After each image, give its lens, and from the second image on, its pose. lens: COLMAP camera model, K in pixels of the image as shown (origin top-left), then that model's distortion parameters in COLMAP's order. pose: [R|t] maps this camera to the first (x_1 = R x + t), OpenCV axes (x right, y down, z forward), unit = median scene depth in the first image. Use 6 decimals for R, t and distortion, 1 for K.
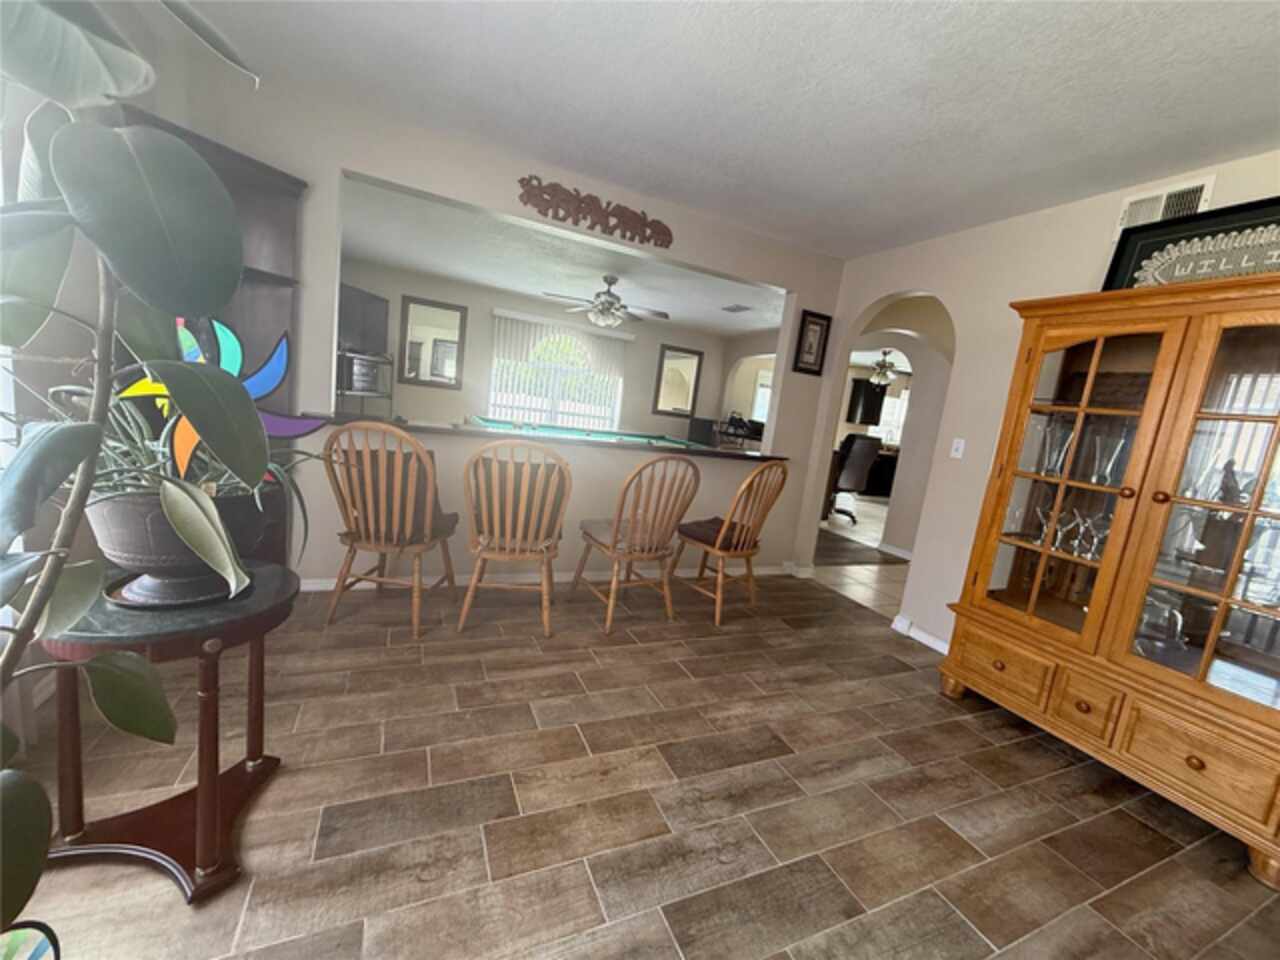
lens RADIAL K [[508.4, 0, 640.0], [0, 508.4, 480.0], [0, 0, 1]] dist [0.000769, -0.000191]
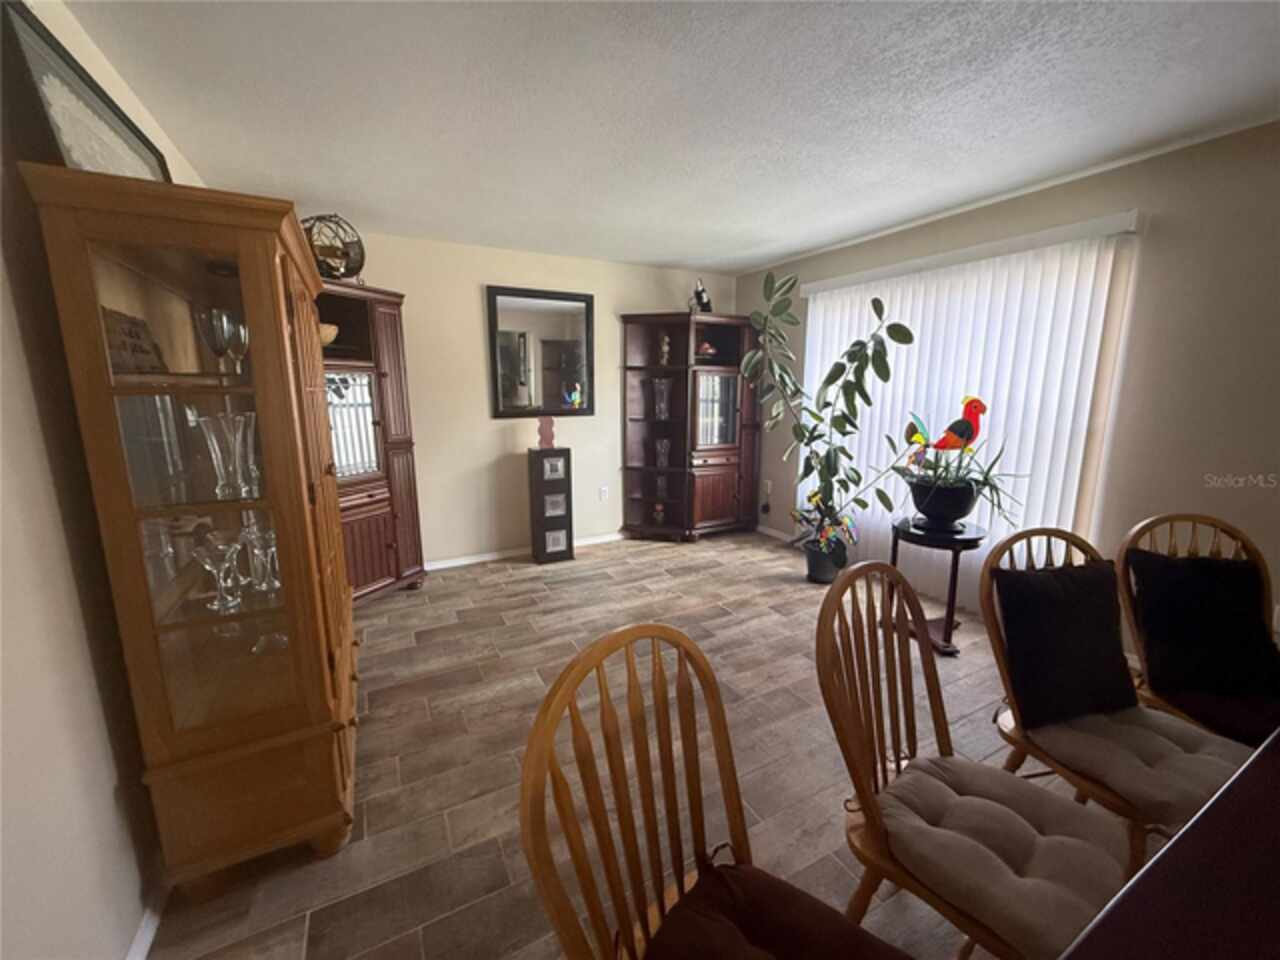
lens RADIAL K [[508.4, 0, 640.0], [0, 508.4, 480.0], [0, 0, 1]] dist [0.000769, -0.000191]
pose [[-0.991297, -0.102681, -0.082388, 0.453469], [-0.123842, 0.939628, 0.319002, -0.364009], [0.044658, 0.326428, -0.944166, 2.026013]]
